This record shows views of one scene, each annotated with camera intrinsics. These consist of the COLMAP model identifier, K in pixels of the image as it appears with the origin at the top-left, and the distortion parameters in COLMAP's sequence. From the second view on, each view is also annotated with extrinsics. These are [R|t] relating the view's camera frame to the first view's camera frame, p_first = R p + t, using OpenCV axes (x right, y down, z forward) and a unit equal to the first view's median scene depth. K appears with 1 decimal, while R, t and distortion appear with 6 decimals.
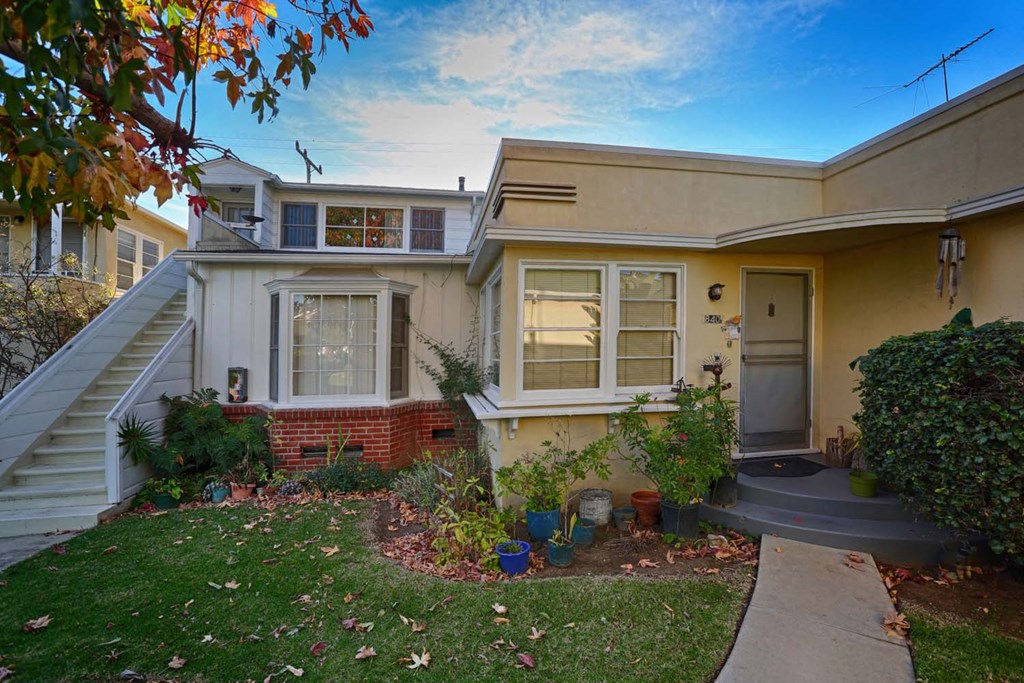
lens RADIAL K [[486.1, 0, 509.4], [0, 486.1, 365.8], [0, 0, 1]] dist [-0.051511, 0.015242]
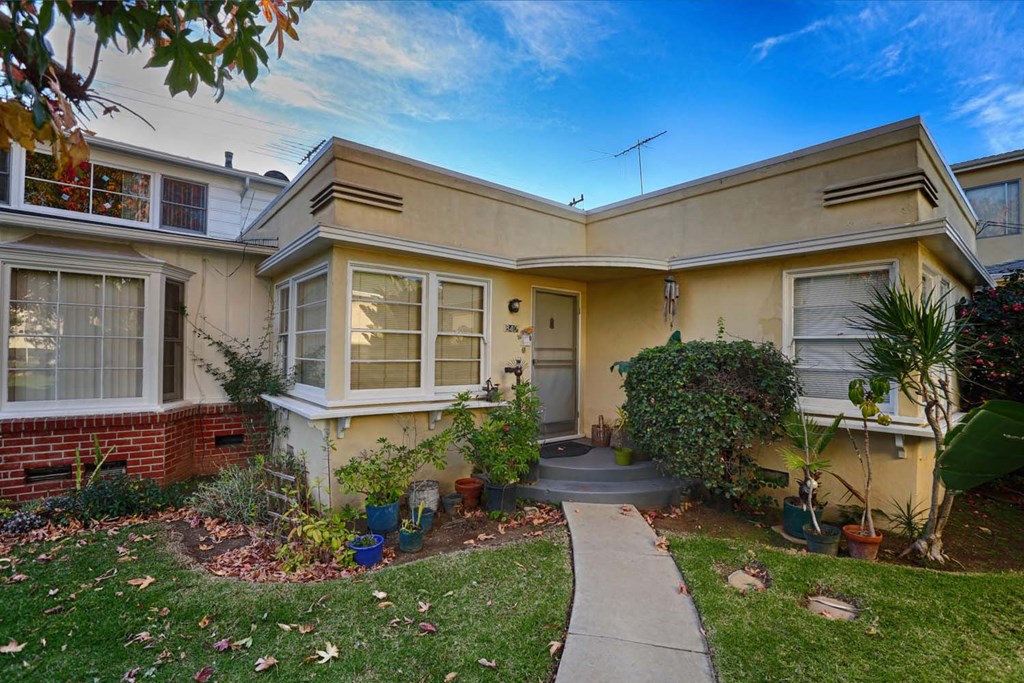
lens RADIAL K [[486.1, 0, 521.8], [0, 486.1, 363.6], [0, 0, 1]] dist [-0.051511, 0.015242]
pose [[0.860163, 0.015151, 0.509794, -0.172543], [-0.011548, 0.999881, -0.010231, 0.001038], [-0.509889, 0.002913, 0.860236, -0.042079]]
